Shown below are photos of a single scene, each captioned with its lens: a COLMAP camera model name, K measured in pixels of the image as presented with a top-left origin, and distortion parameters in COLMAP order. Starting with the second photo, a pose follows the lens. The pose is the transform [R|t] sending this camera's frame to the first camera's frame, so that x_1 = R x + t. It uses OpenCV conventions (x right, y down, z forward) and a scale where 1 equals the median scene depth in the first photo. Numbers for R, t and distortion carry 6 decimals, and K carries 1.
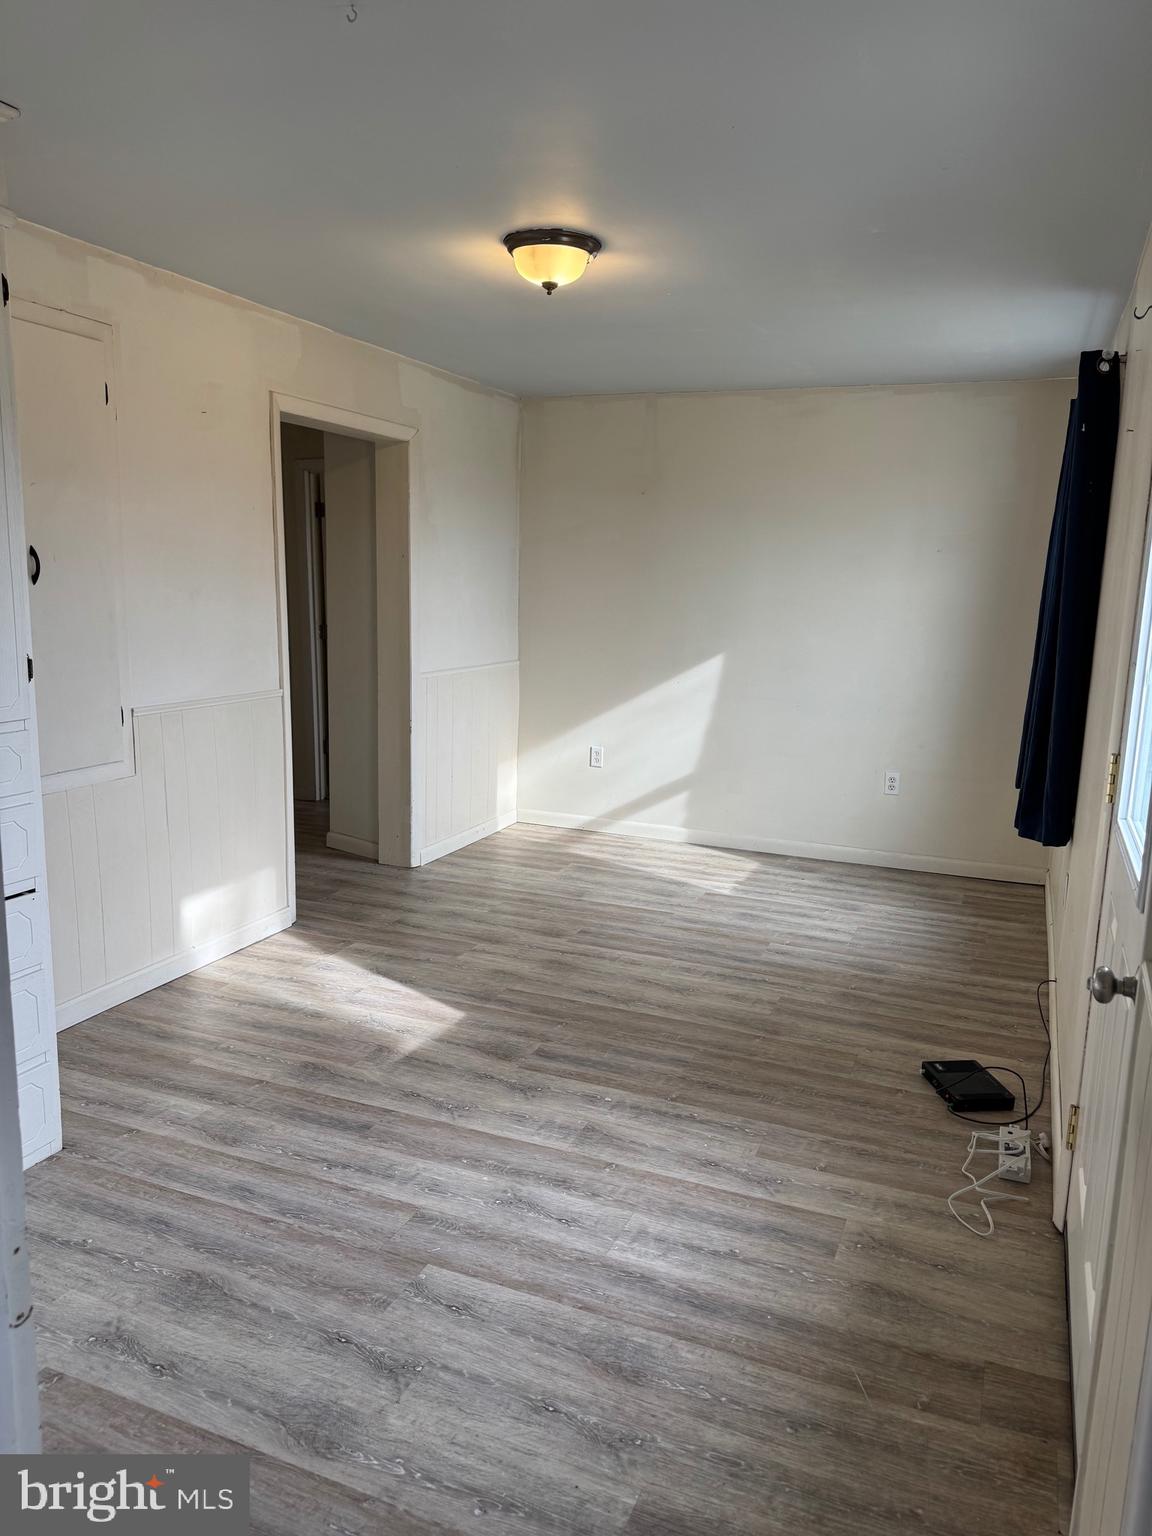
lens RADIAL K [[1071.0, 0, 576.0], [0, 1071.0, 768.0], [0, 0, 1]] dist [0.062521, -0.124247]
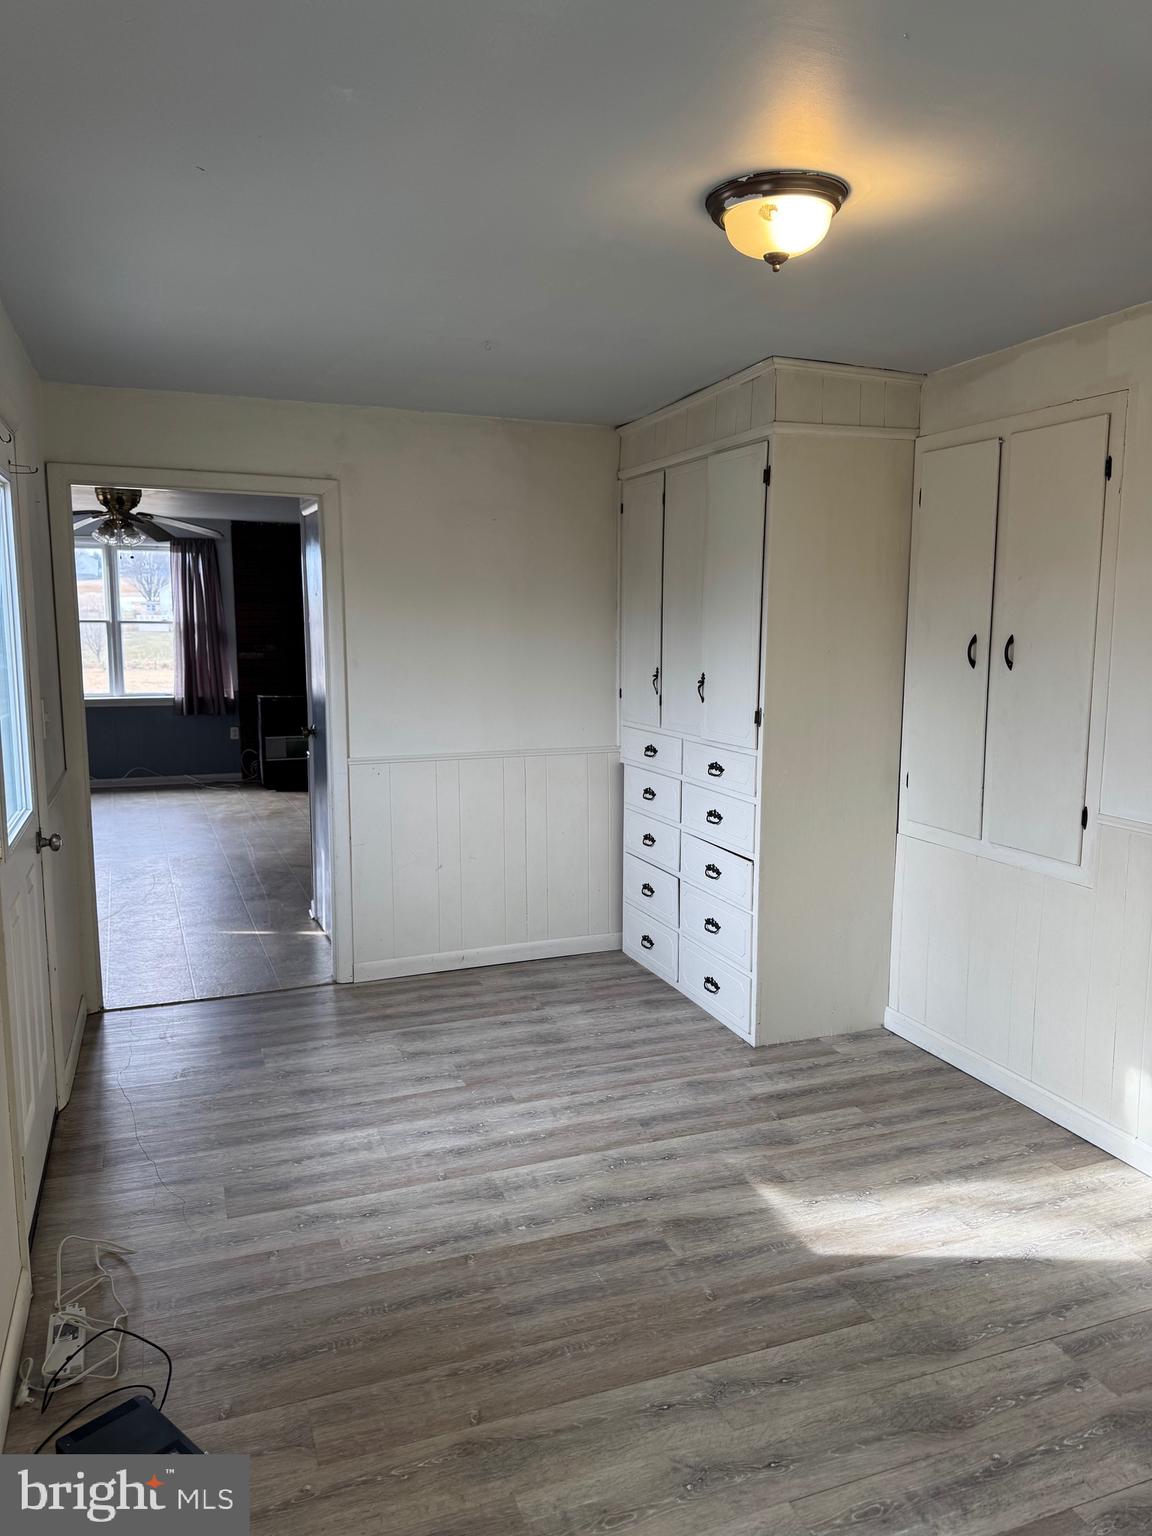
lens RADIAL K [[1071.0, 0, 576.0], [0, 1071.0, 768.0], [0, 0, 1]] dist [0.062521, -0.124247]
pose [[-0.720596, 0.077447, -0.689016, 0.656074], [-0.140655, 0.956751, 0.254644, -0.334986], [0.678939, 0.280409, -0.678538, 1.693365]]
